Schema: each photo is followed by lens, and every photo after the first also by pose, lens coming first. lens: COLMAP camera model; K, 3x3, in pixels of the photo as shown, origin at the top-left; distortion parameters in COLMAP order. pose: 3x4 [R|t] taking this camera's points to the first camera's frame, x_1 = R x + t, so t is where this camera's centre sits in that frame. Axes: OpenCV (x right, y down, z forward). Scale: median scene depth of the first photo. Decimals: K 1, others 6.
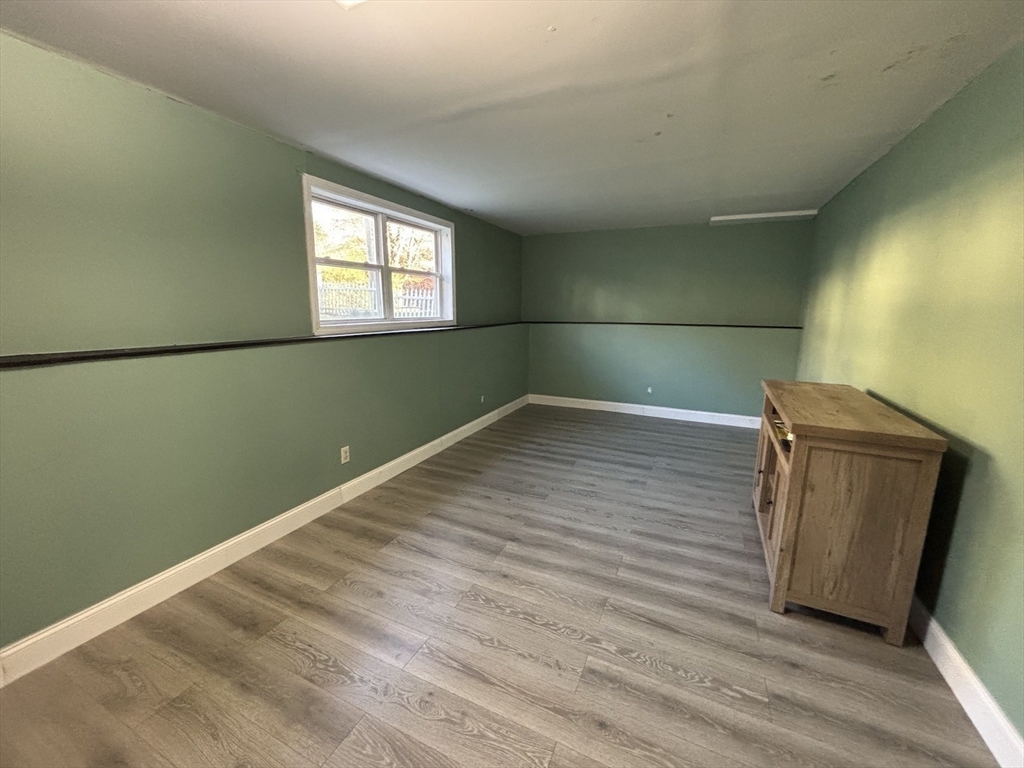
lens RADIAL K [[413.7, 0, 512.4], [0, 413.7, 385.9], [0, 0, 1]] dist [-0.000514, -0.000421]
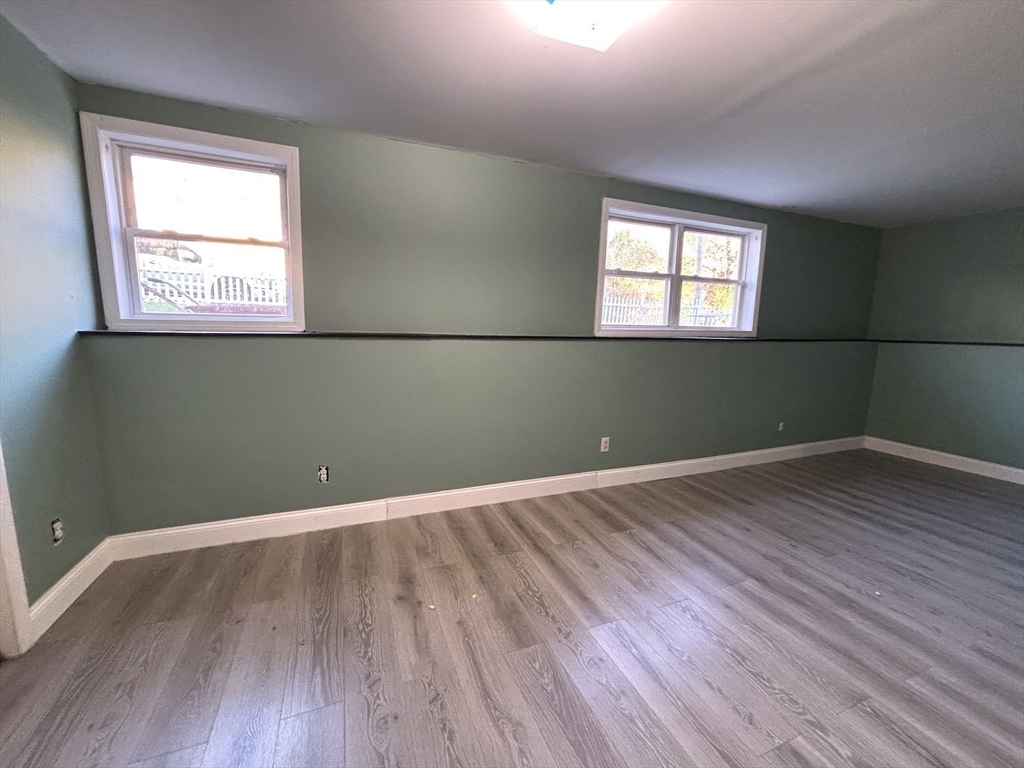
lens RADIAL K [[413.7, 0, 508.8], [0, 413.7, 384.2], [0, 0, 1]] dist [-0.000514, -0.000421]
pose [[0.734096, 0.109078, -0.670227, 0.138930], [-0.144423, 0.989512, 0.002855, 0.045226], [0.663509, 0.094701, 0.742150, -0.001560]]
